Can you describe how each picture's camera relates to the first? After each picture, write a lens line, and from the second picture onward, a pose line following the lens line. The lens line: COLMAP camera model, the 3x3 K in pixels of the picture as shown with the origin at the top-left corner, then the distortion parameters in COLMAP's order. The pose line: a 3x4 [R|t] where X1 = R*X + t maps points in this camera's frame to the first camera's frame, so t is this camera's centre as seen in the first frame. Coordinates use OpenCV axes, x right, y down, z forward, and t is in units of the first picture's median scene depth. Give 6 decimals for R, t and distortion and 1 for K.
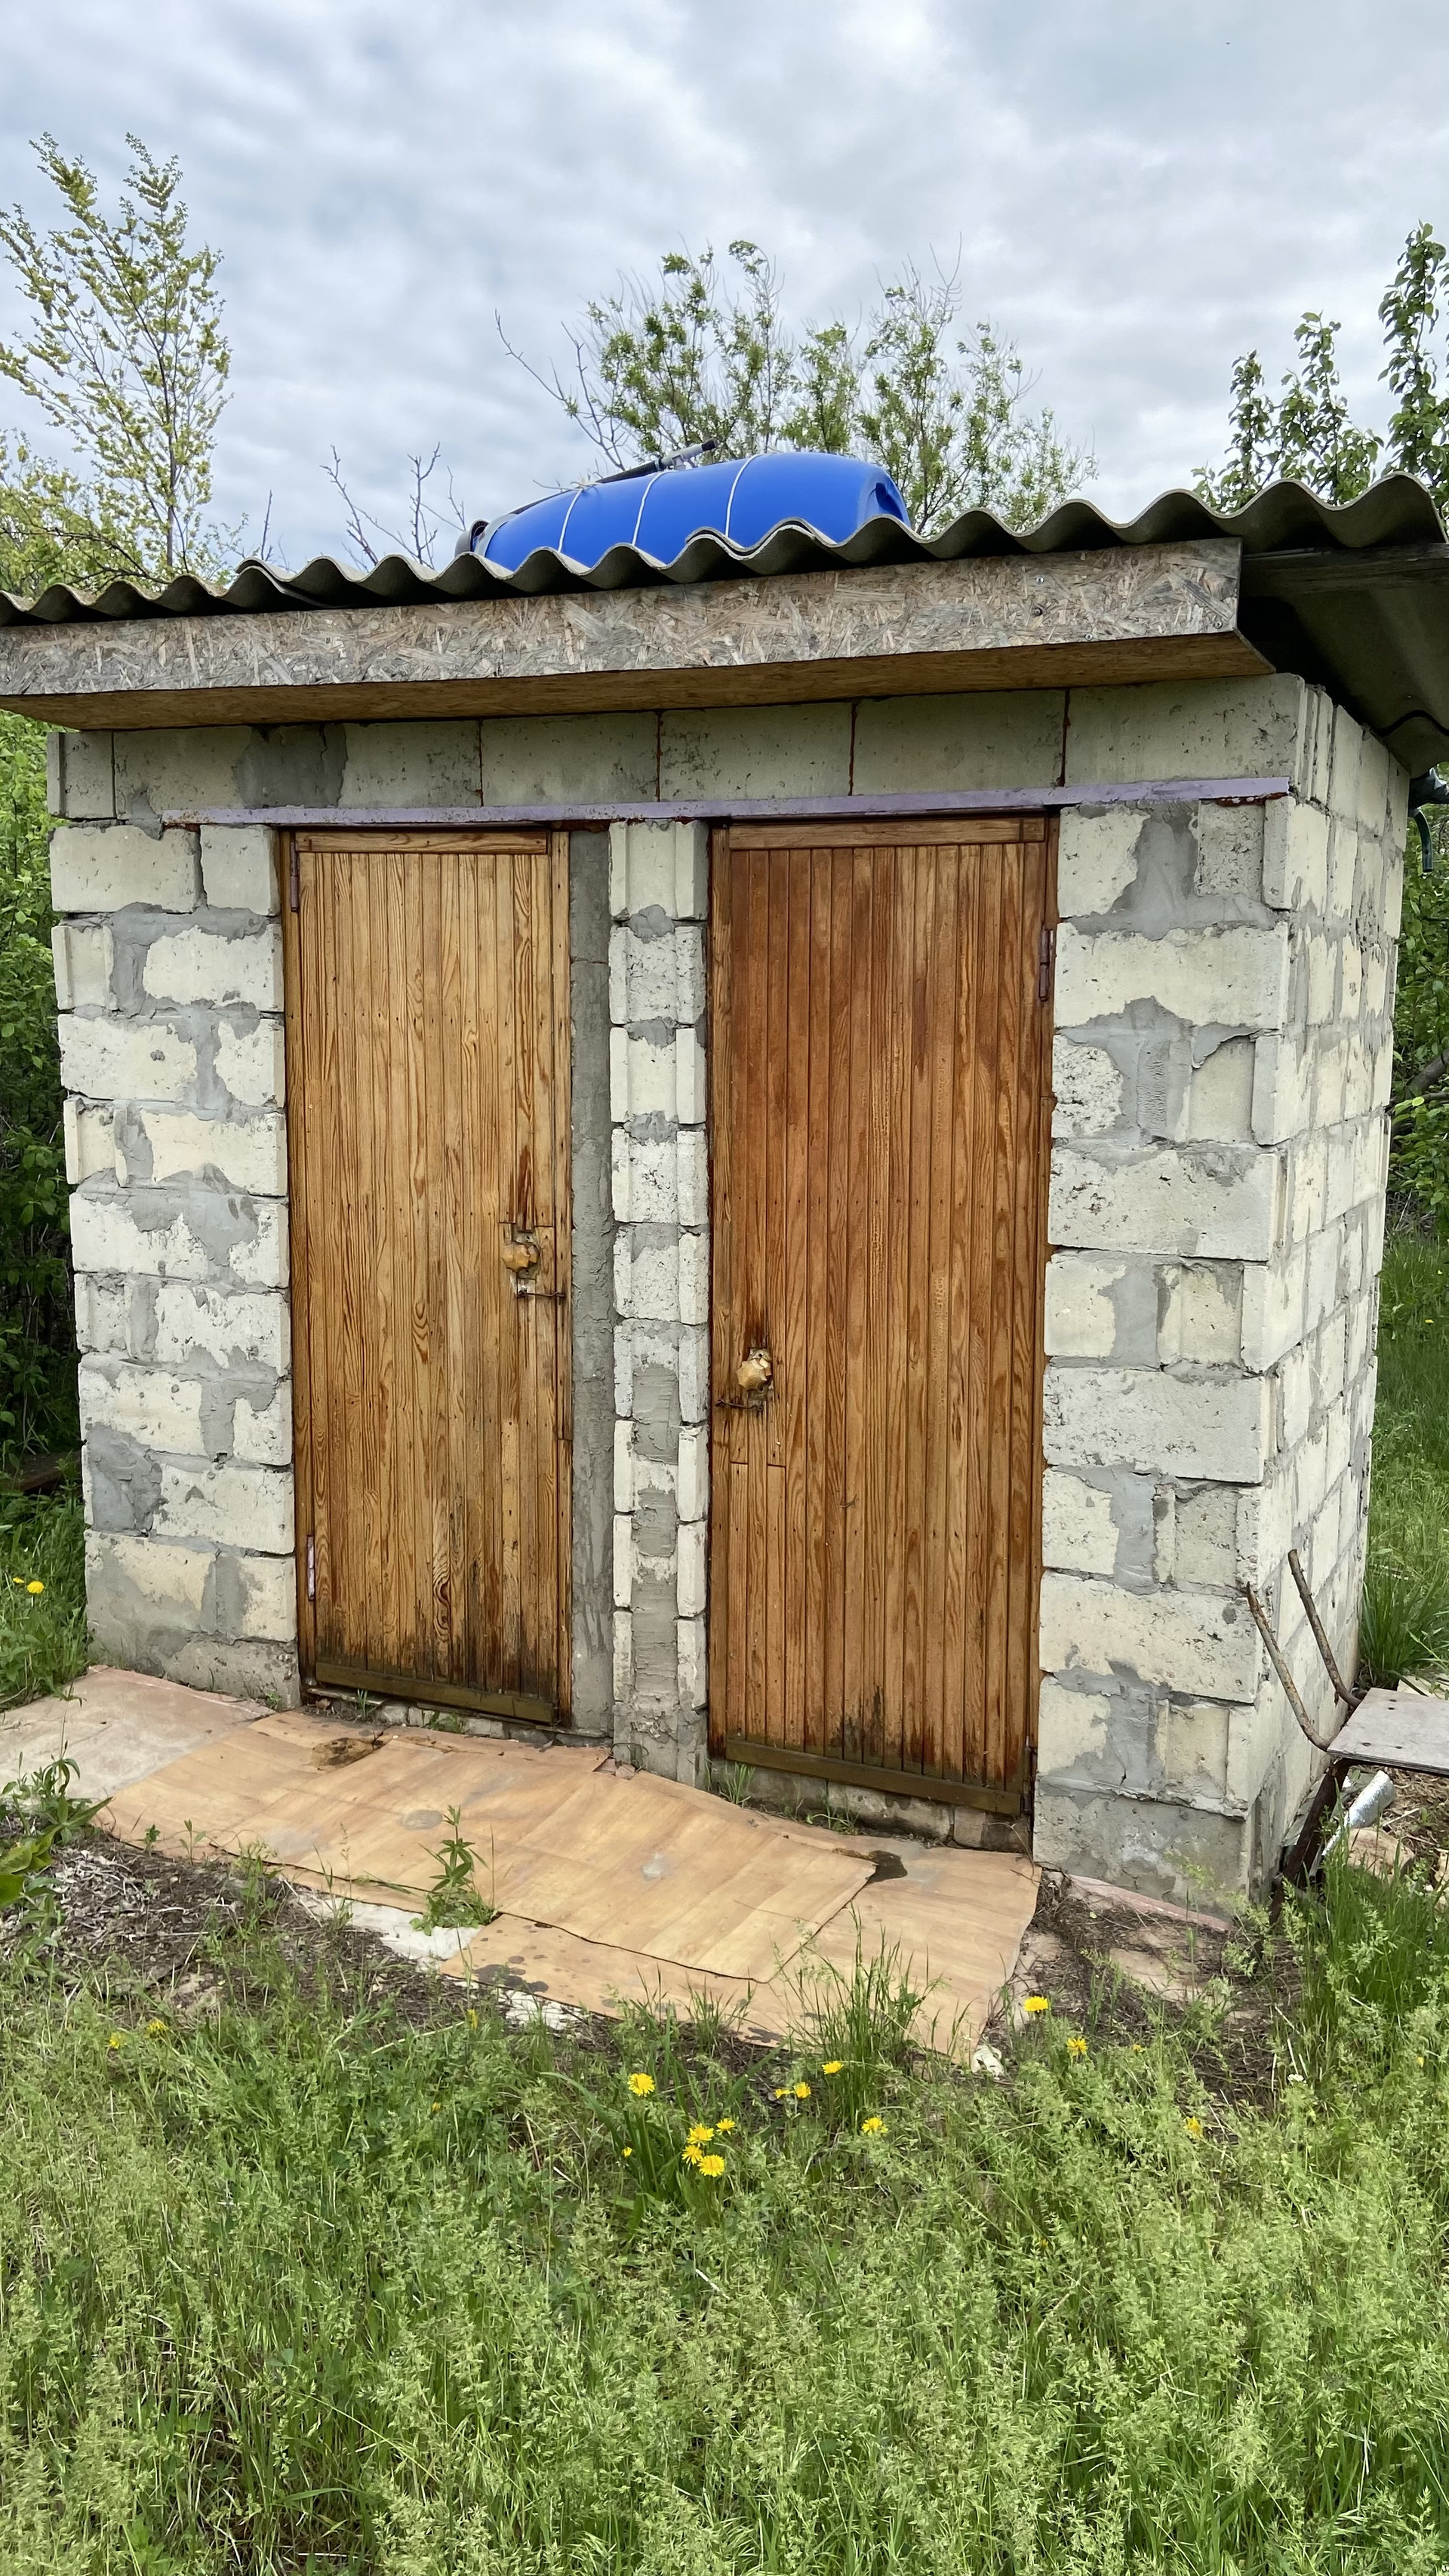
lens RADIAL K [[2050.8, 0, 724.5], [0, 2050.8, 1288.0], [0, 0, 1]] dist [0.069667, -0.065374]
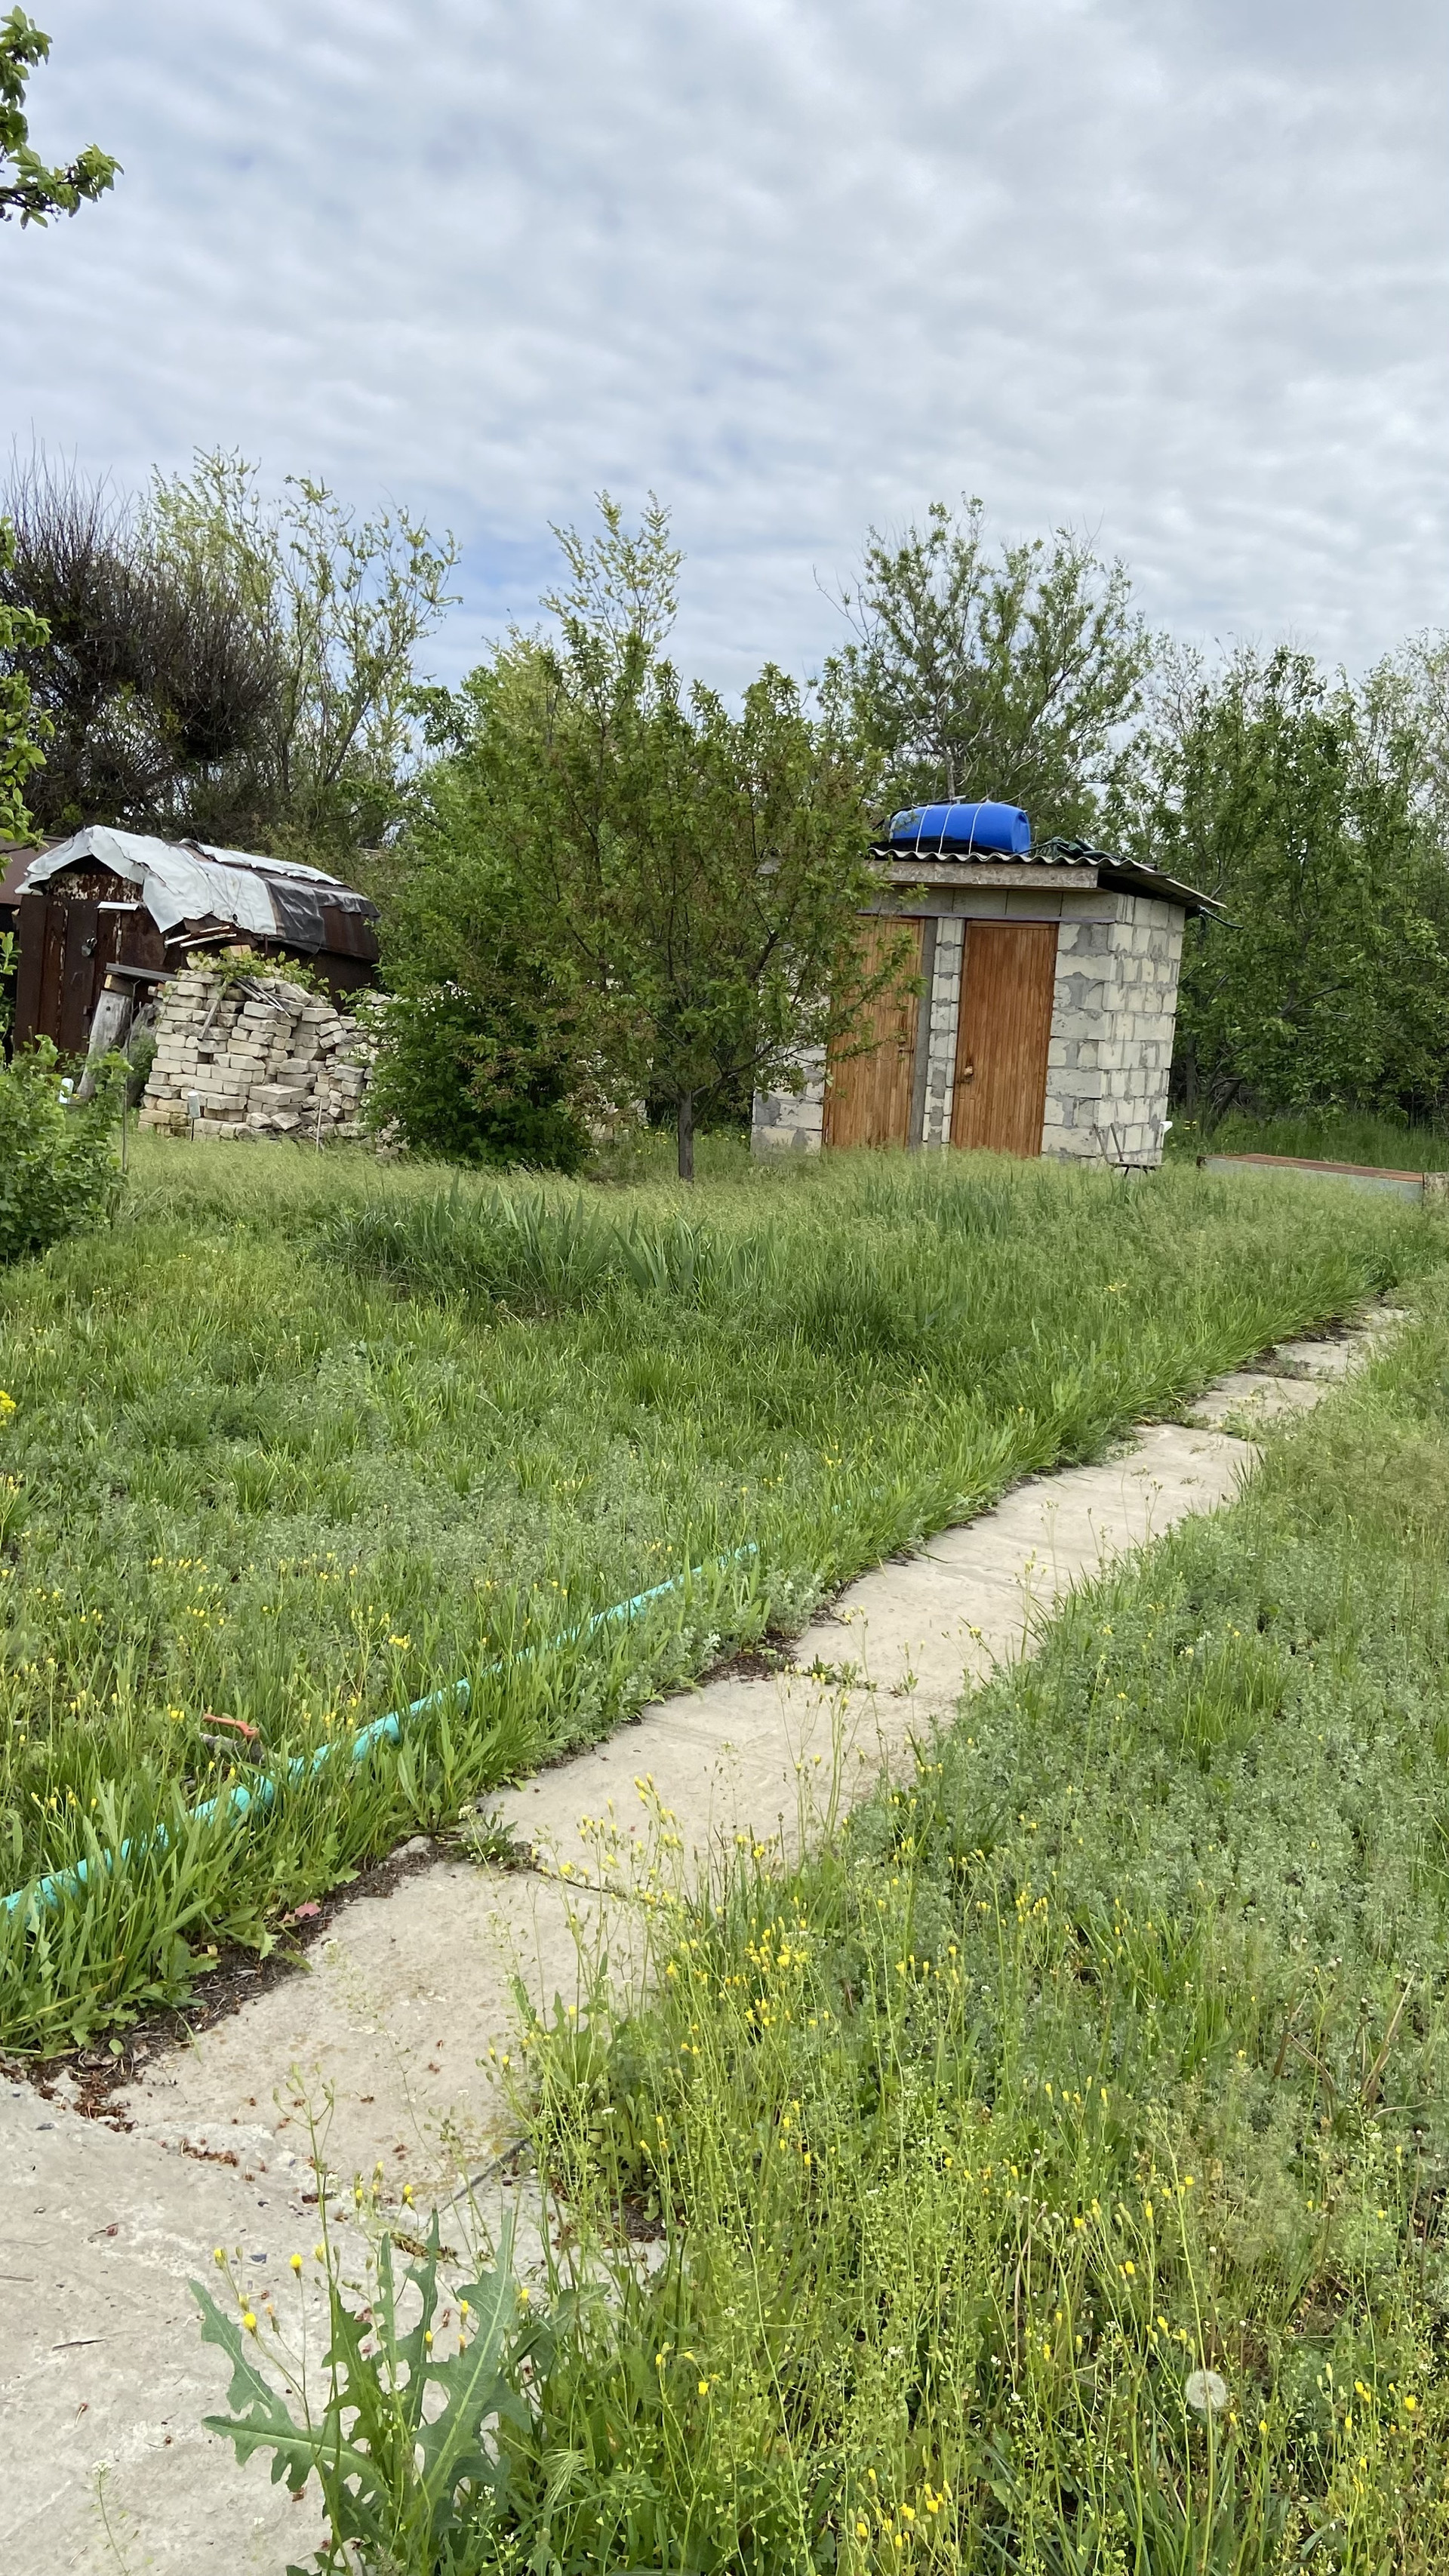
lens RADIAL K [[1744.8, 0, 724.5], [0, 1744.8, 1288.0], [0, 0, 1]] dist [0.006647, 0.000570]
pose [[0.994750, 0.060933, -0.082216, -0.139966], [-0.057747, 0.997506, 0.040590, 0.327948], [0.084484, -0.035629, 0.995788, -2.152630]]
